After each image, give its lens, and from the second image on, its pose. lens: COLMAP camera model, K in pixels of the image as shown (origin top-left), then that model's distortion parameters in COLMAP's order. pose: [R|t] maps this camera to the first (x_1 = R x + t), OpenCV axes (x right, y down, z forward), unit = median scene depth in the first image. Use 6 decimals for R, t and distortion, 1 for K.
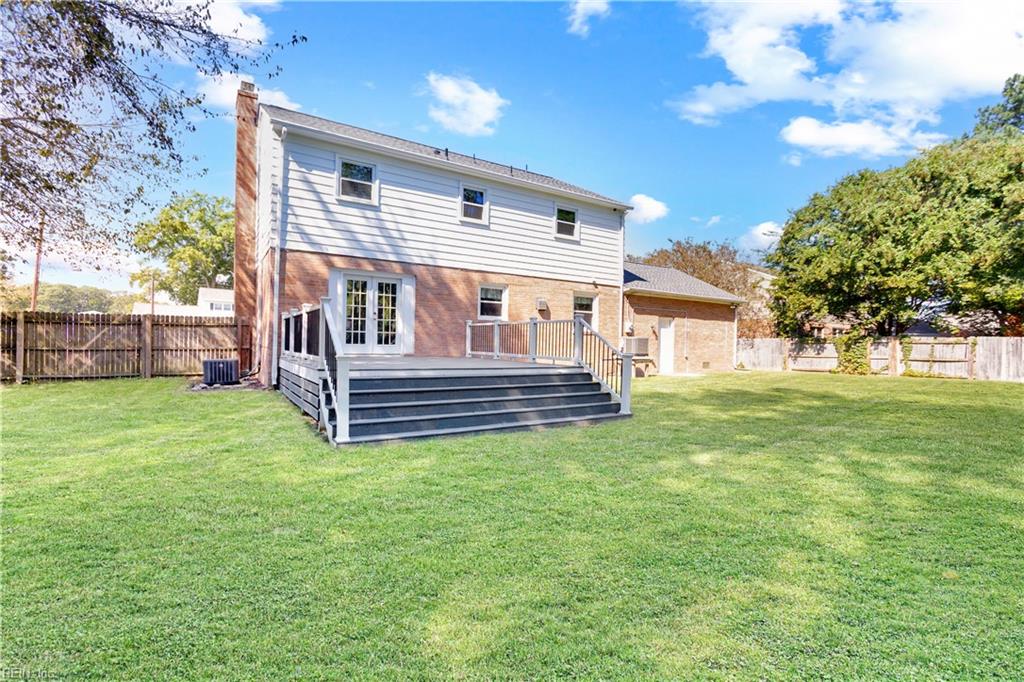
lens RADIAL K [[466.0, 0, 511.1], [0, 466.0, 343.2], [0, 0, 1]] dist [-0.000959, -0.000557]
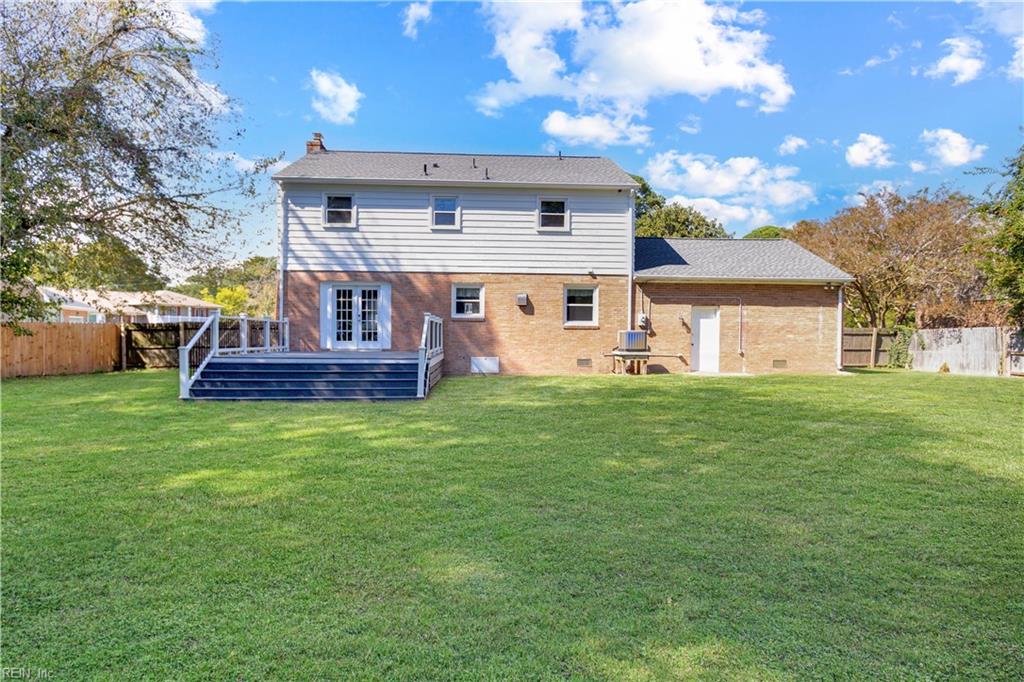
lens RADIAL K [[374.8, 0, 512.2], [0, 374.8, 338.3], [0, 0, 1]] dist [0.001365, 0.000071]
pose [[0.862329, -0.011860, -0.506210, 0.478504], [0.008593, 0.999924, -0.008788, 0.006548], [0.506276, 0.003228, 0.862366, 0.310770]]
